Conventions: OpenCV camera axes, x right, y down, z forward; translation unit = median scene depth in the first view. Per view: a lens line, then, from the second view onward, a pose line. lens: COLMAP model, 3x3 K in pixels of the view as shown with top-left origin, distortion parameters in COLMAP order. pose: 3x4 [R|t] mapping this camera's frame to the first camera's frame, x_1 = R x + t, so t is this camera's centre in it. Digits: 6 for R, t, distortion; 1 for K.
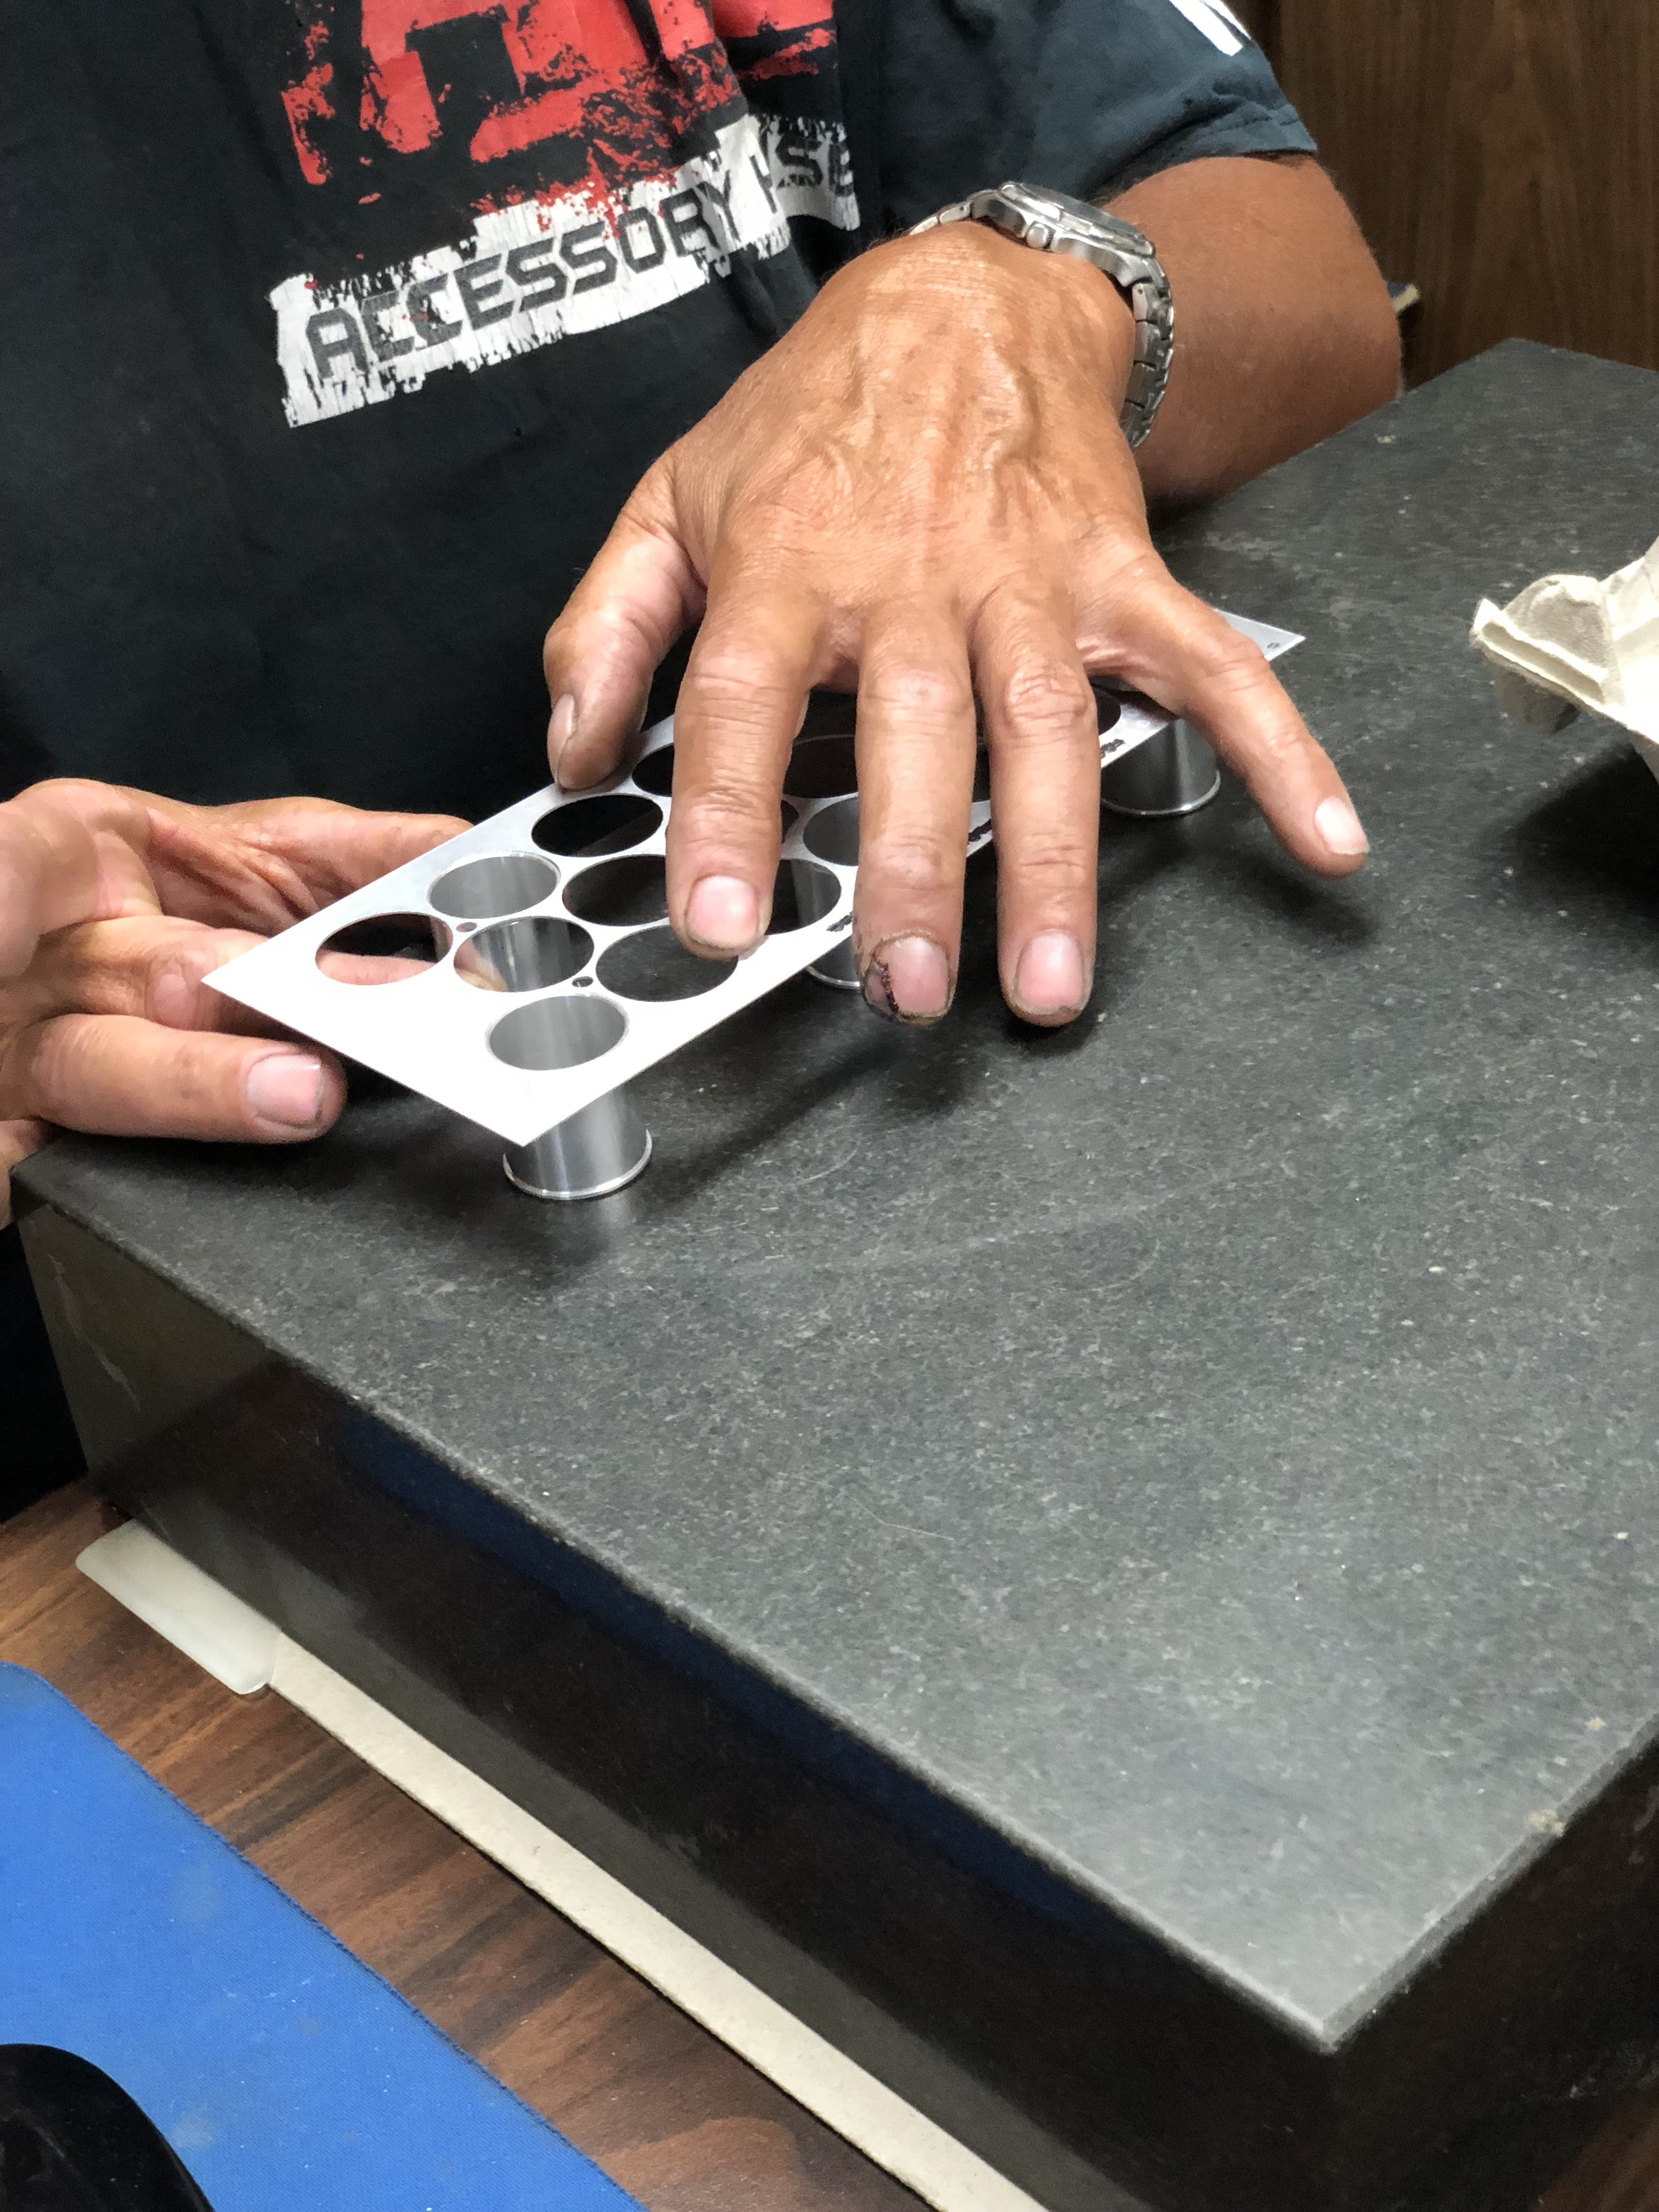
lens RADIAL K [[3030.1, 0, 829.5], [0, 3030.1, 1106.0], [0, 0, 1]] dist [-0.145389, 1.775286]
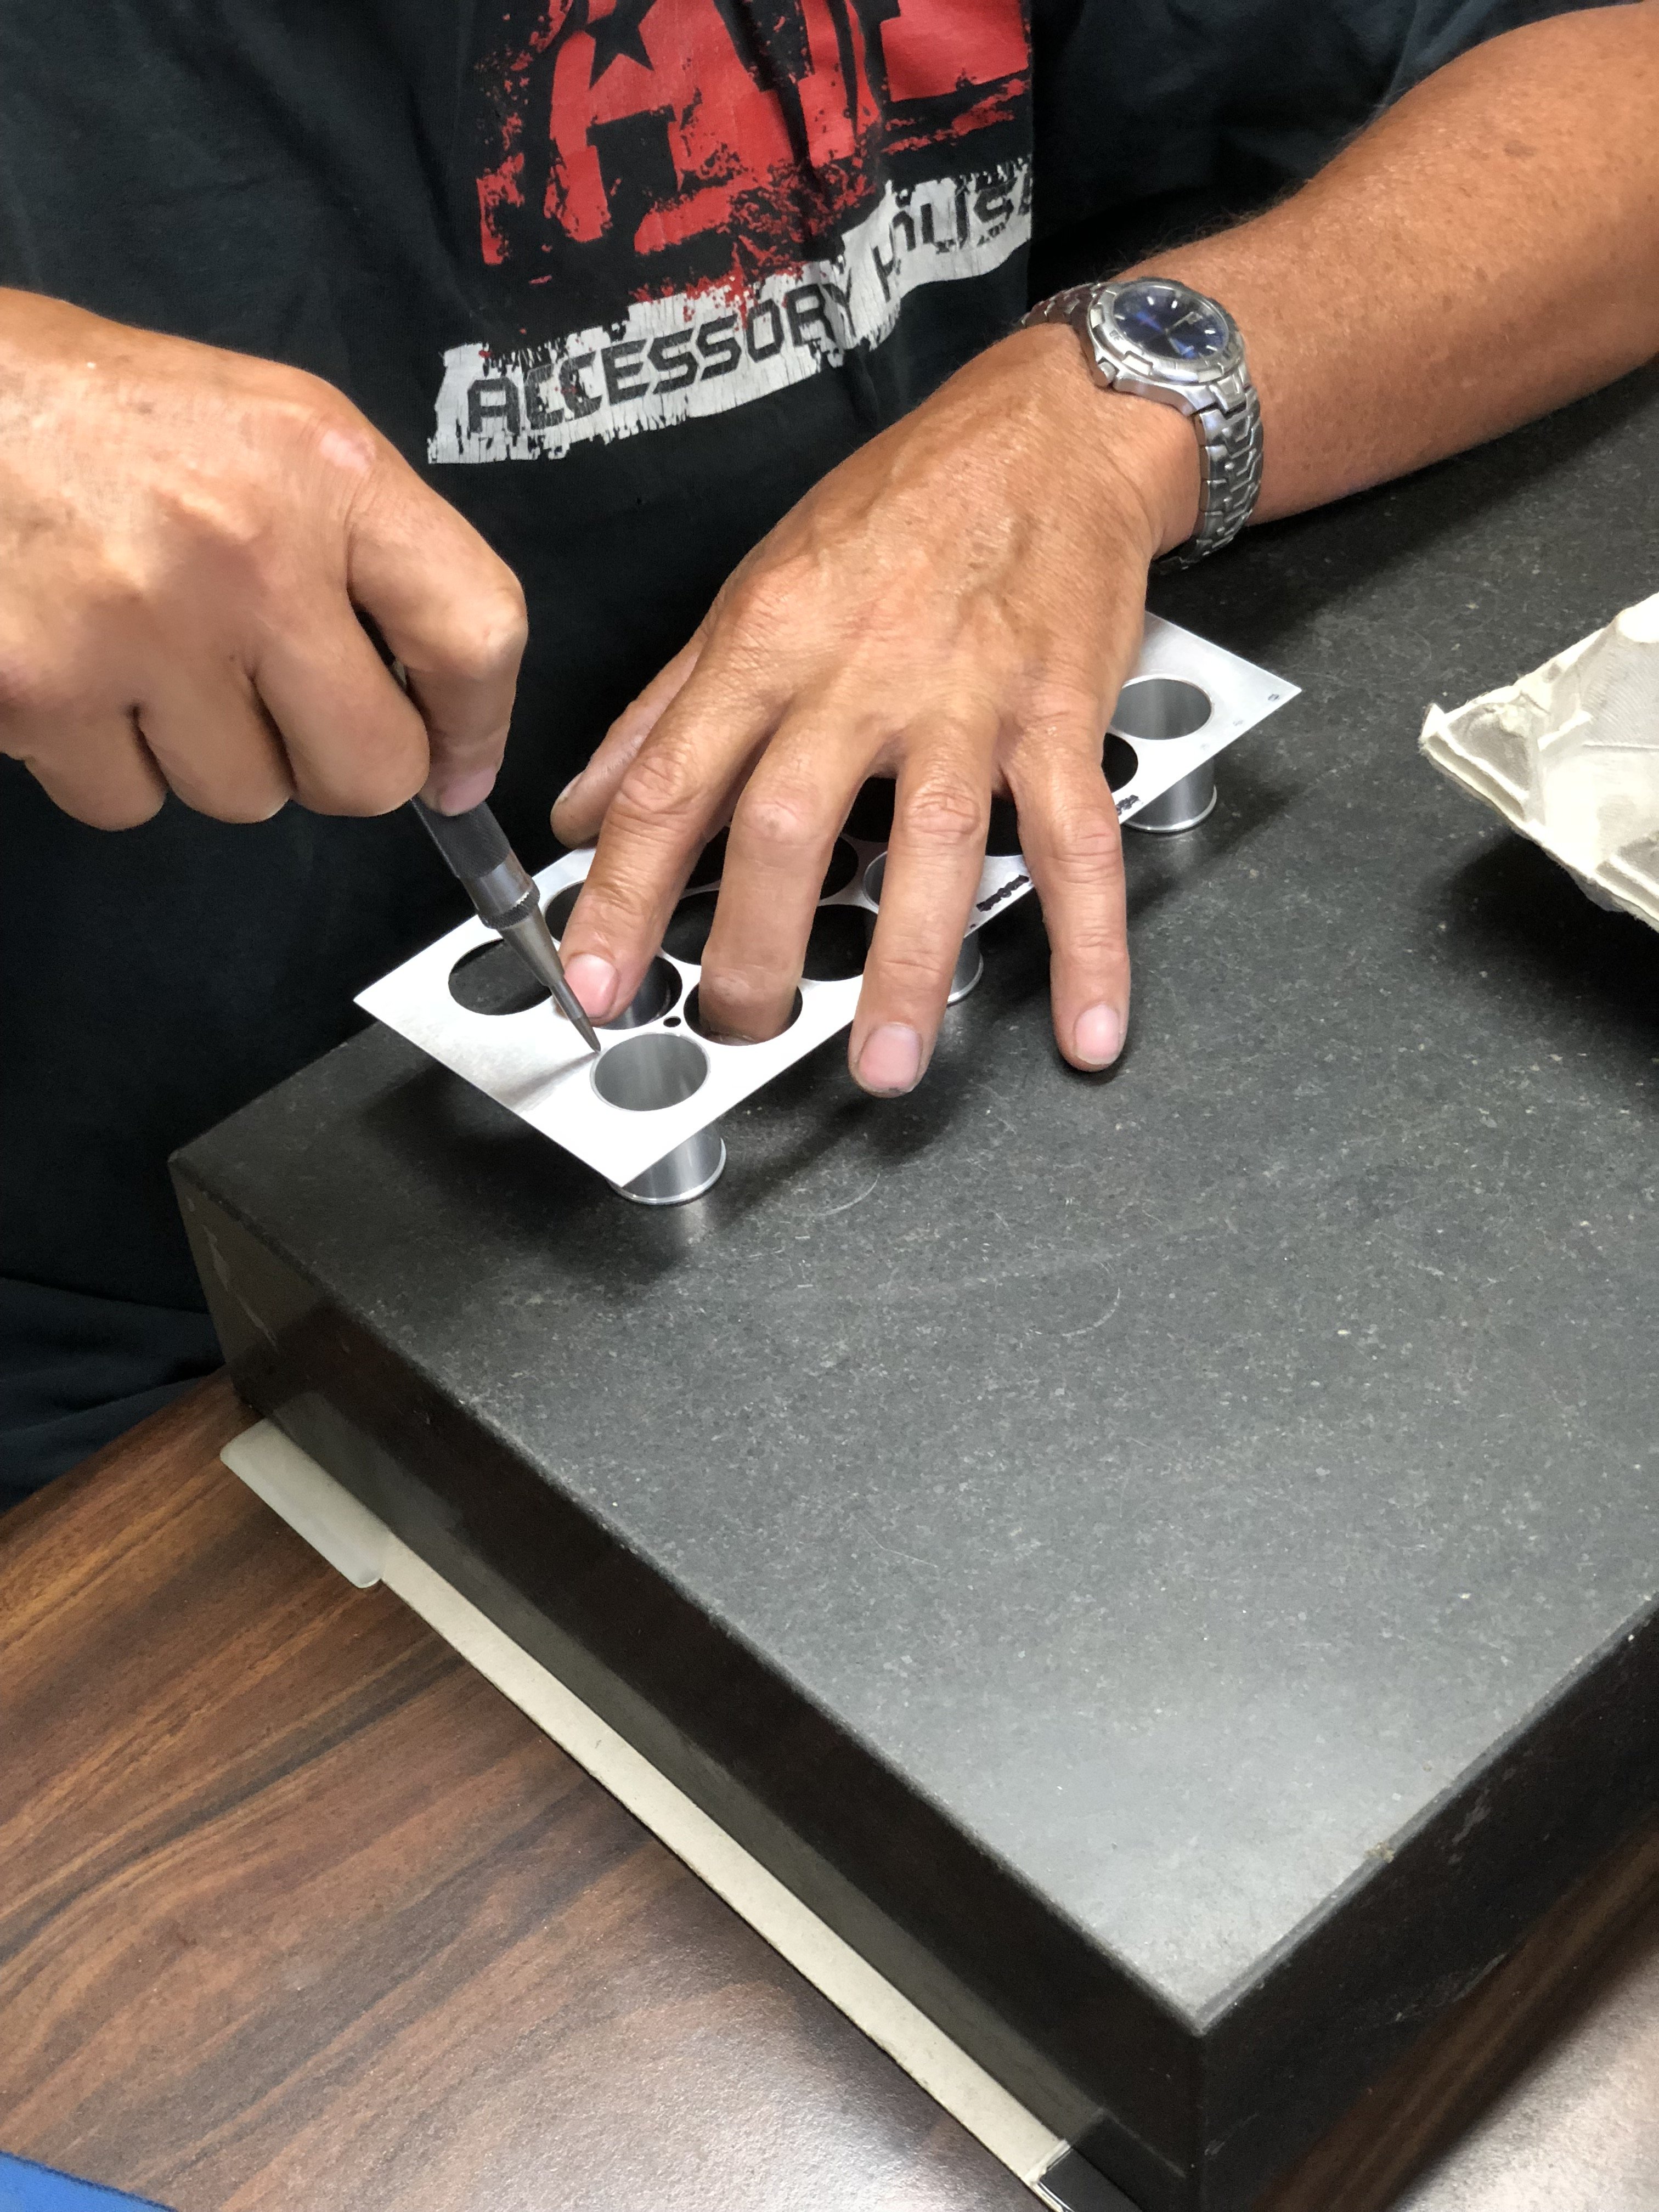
lens RADIAL K [[3030.1, 0, 829.5], [0, 3030.1, 1106.0], [0, 0, 1]] dist [-0.145389, 1.775286]
pose [[0.992068, 0.105425, 0.068466, -0.096247], [-0.115700, 0.978728, 0.169425, -0.219538], [-0.049147, -0.176003, 0.983162, -0.160069]]
